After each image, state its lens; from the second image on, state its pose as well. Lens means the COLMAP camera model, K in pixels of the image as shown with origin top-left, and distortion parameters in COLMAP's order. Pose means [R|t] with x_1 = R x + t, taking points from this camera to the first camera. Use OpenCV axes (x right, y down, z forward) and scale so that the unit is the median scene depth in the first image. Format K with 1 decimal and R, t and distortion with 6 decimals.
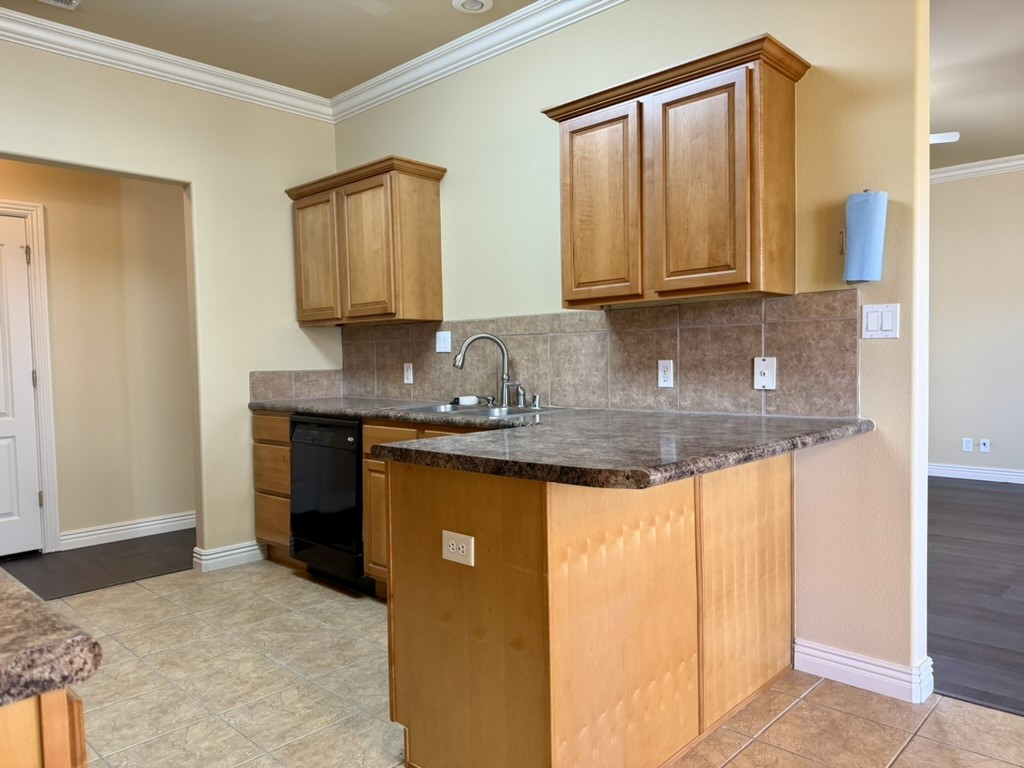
lens RADIAL K [[723.6, 0, 511.9], [0, 723.6, 387.6], [0, 0, 1]] dist [0.002149, -0.000652]
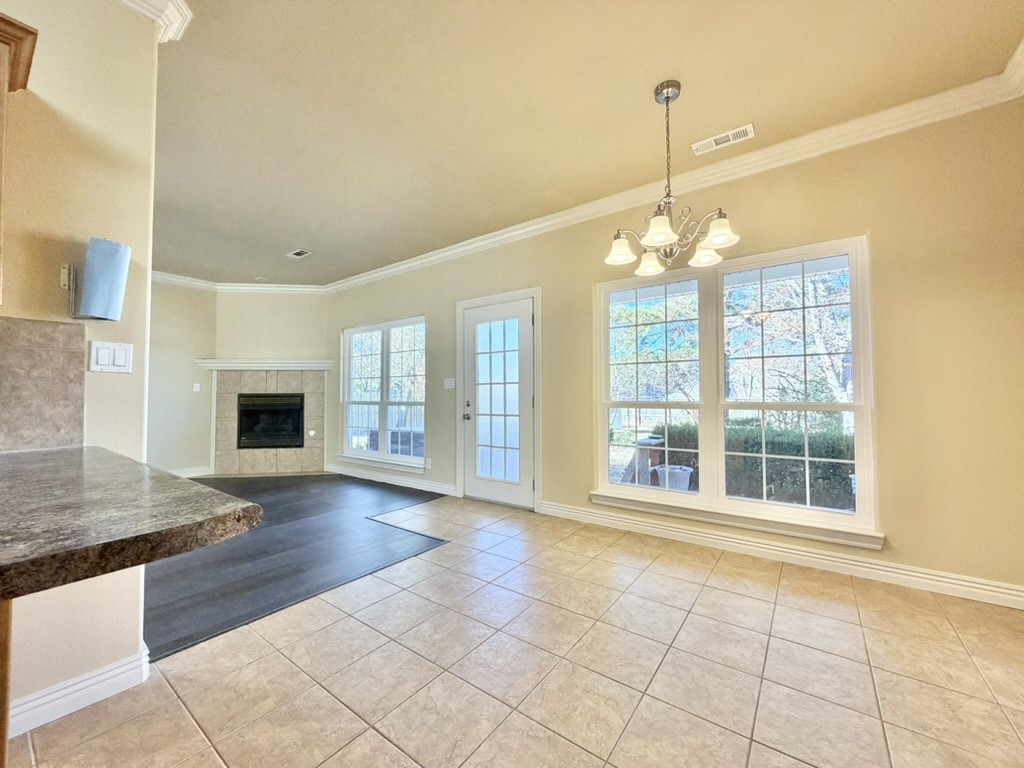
lens RADIAL K [[405.1, 0, 511.8], [0, 405.1, 382.0], [0, 0, 1]] dist [-0.000942, -0.000300]
pose [[-0.117693, 0.051313, 0.991723, -0.187618], [0.046782, 0.997842, -0.046078, 0.005939], [-0.991948, 0.040972, -0.119839, 0.446731]]
